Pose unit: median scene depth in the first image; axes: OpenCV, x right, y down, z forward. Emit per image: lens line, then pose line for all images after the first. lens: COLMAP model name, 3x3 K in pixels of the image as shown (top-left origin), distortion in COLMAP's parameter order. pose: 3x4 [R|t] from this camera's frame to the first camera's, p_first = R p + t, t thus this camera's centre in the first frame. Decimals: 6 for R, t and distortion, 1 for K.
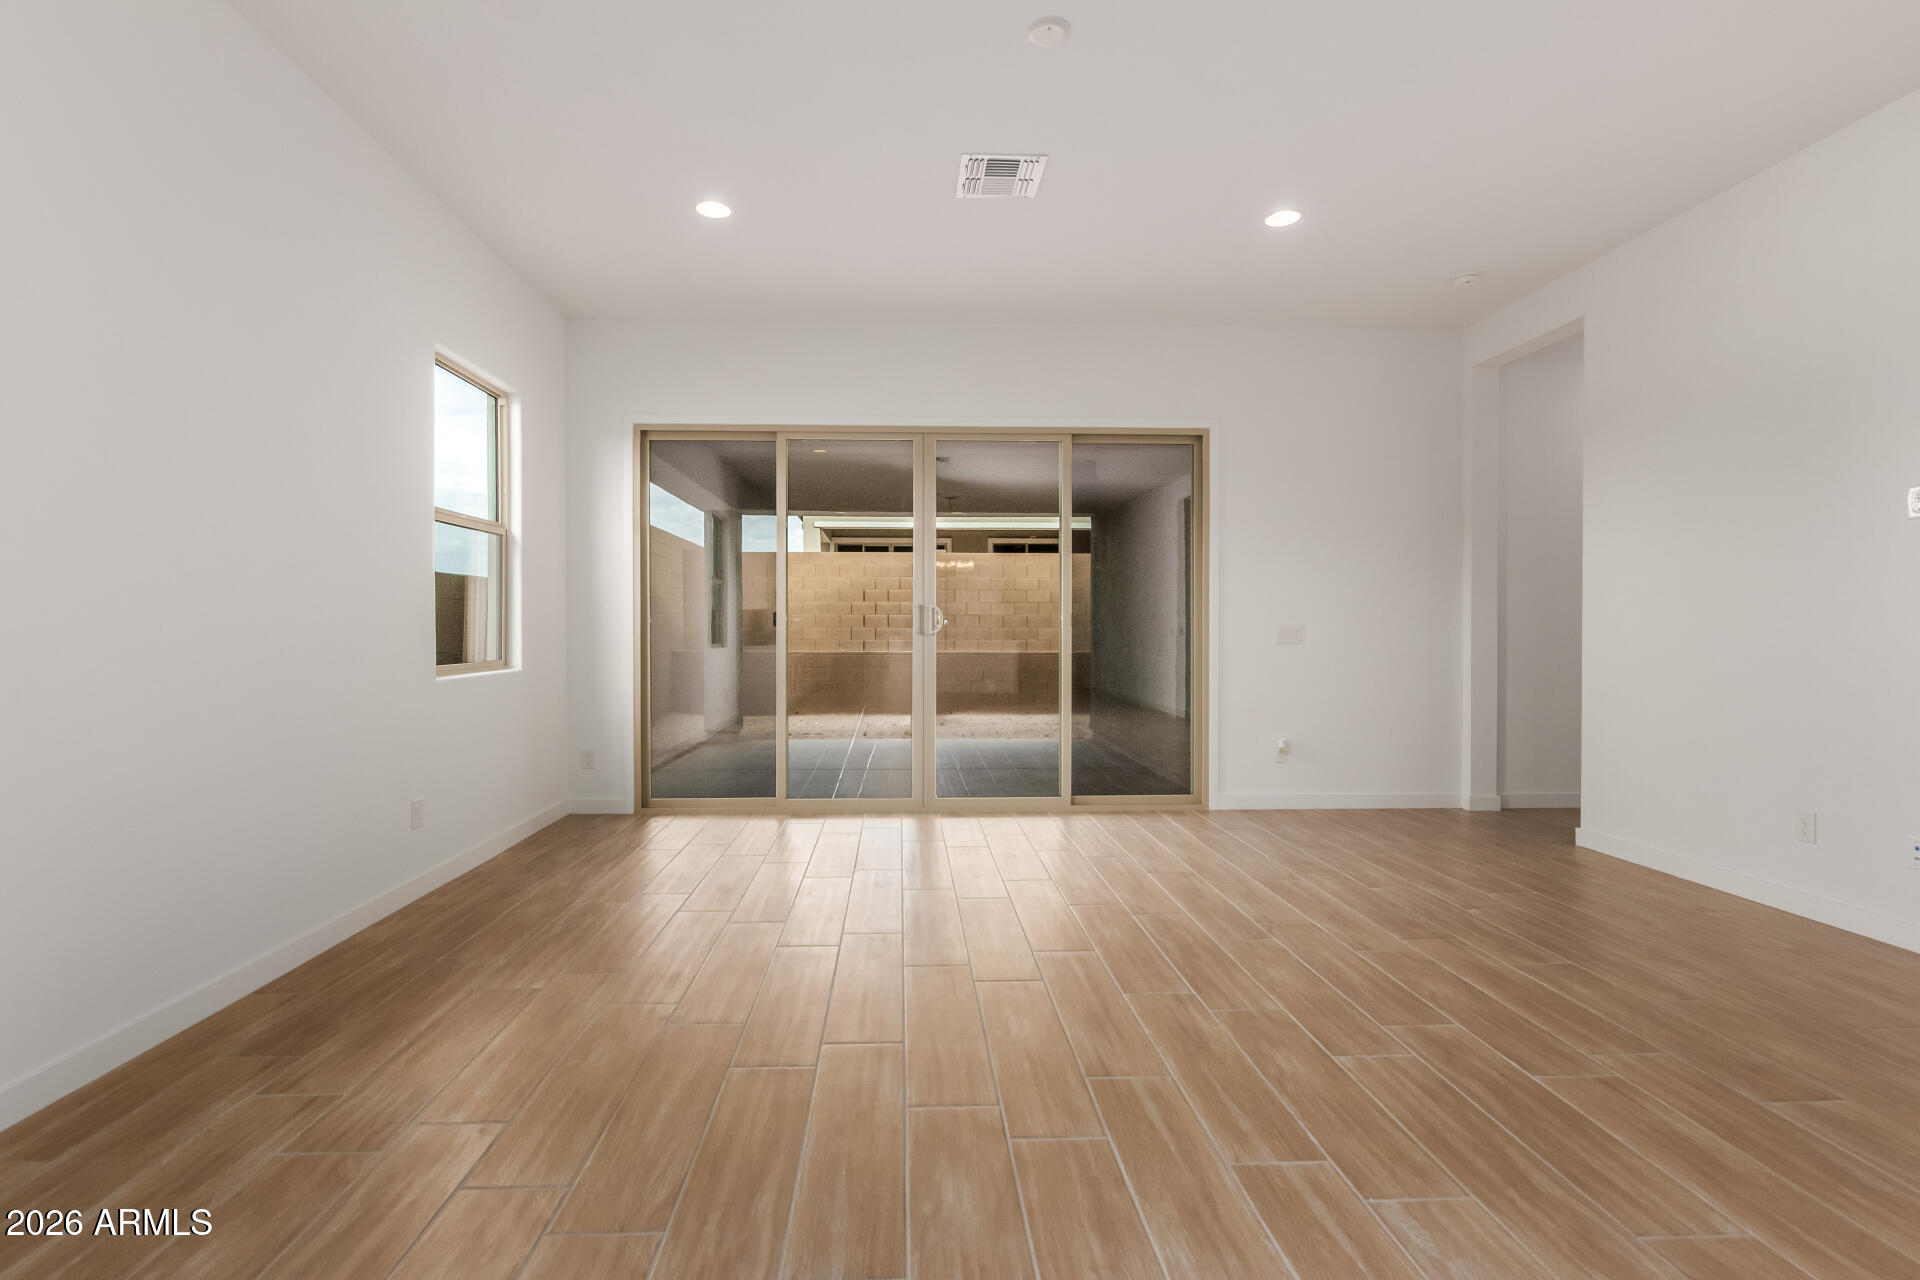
lens RADIAL K [[928.3, 0, 959.1], [0, 928.3, 631.9], [0, 0, 1]] dist [0.019726, 0.001294]
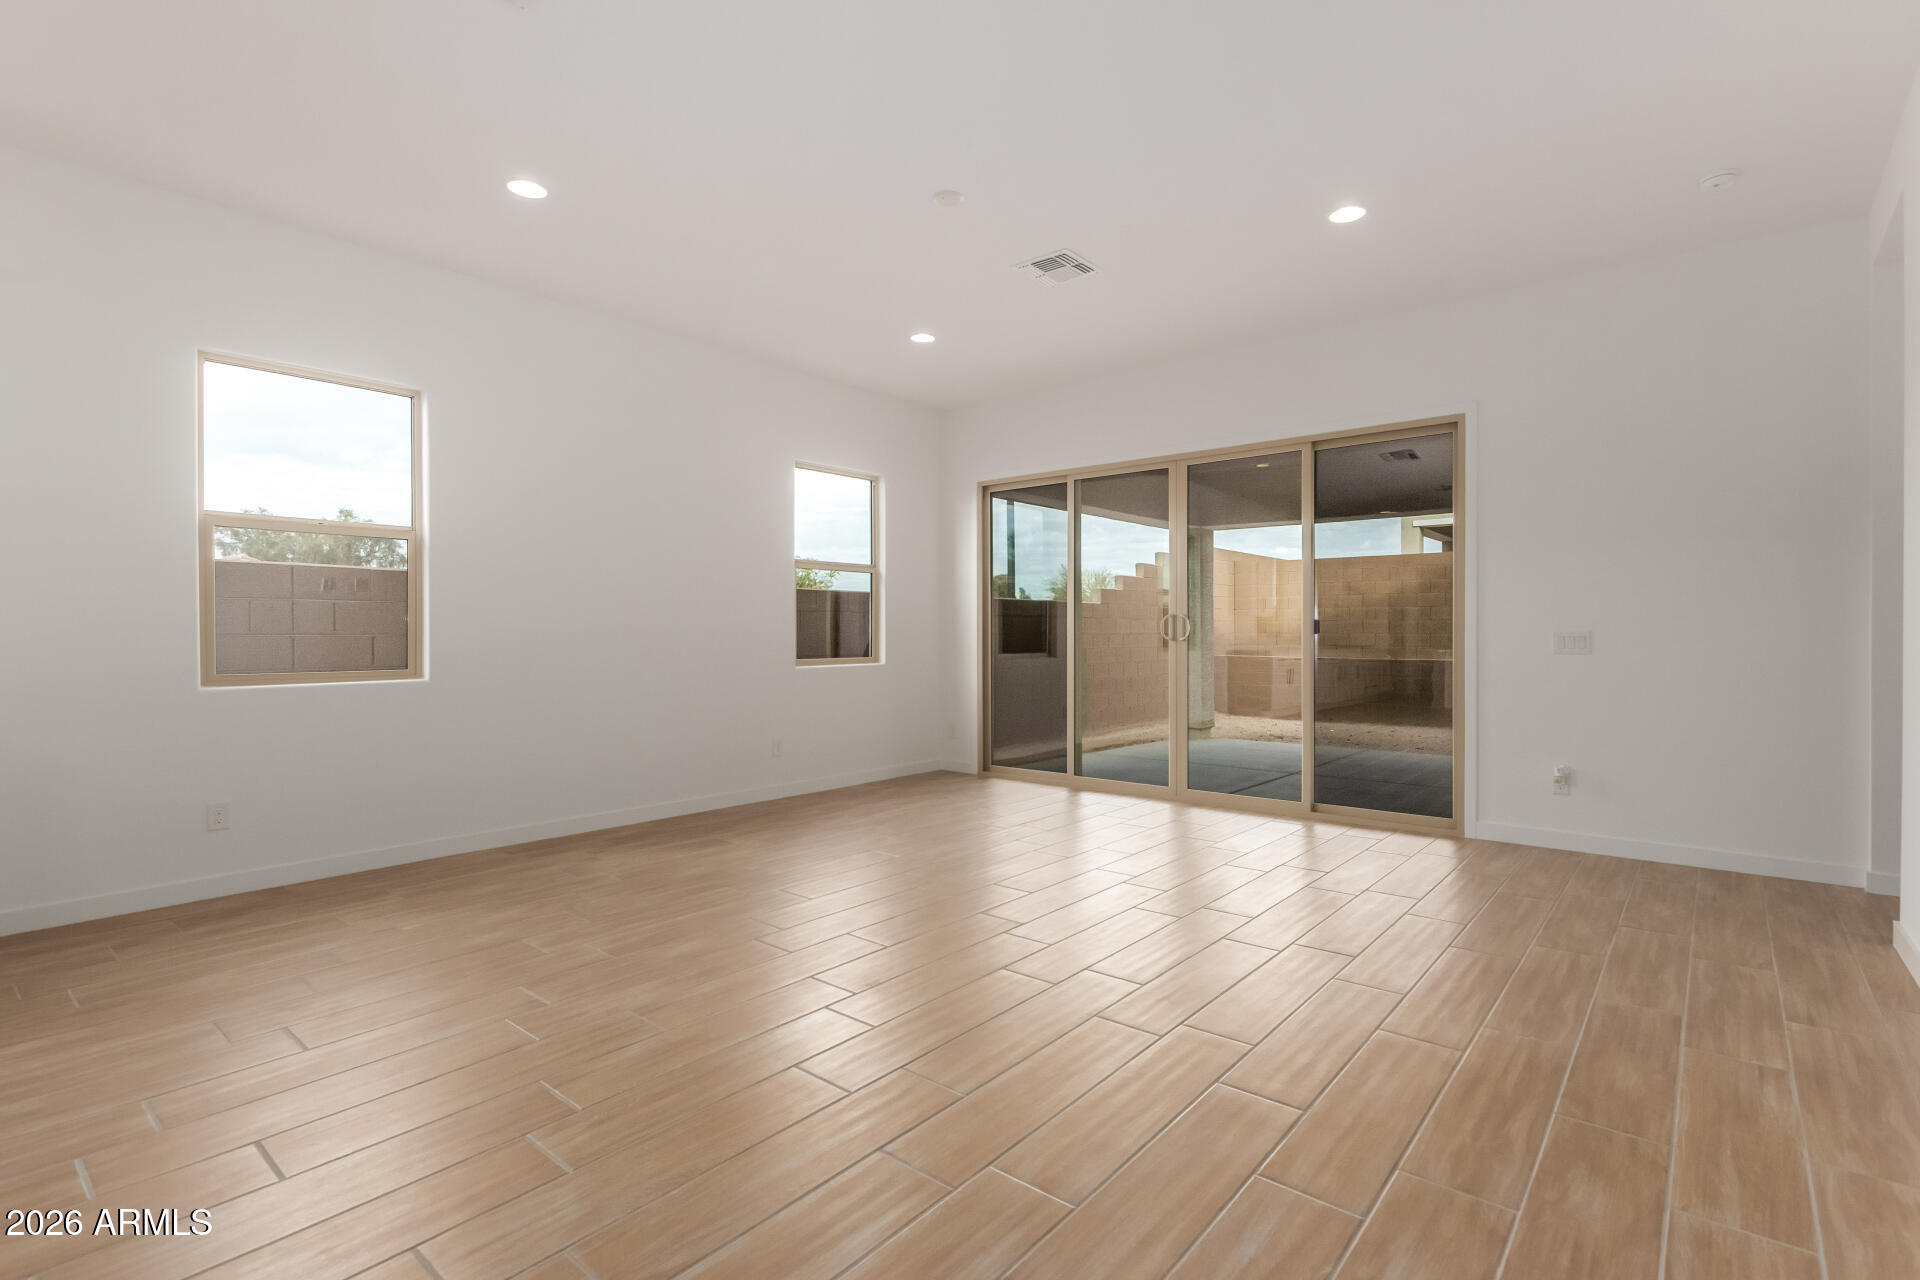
lens RADIAL K [[928.3, 0, 965.9], [0, 928.3, 639.9], [0, 0, 1]] dist [0.019726, 0.001294]
pose [[0.734661, 0.002874, -0.678428, 0.530378], [-0.001137, 0.999995, 0.003005, -0.001296], [0.678434, -0.001437, 0.734660, 0.009831]]
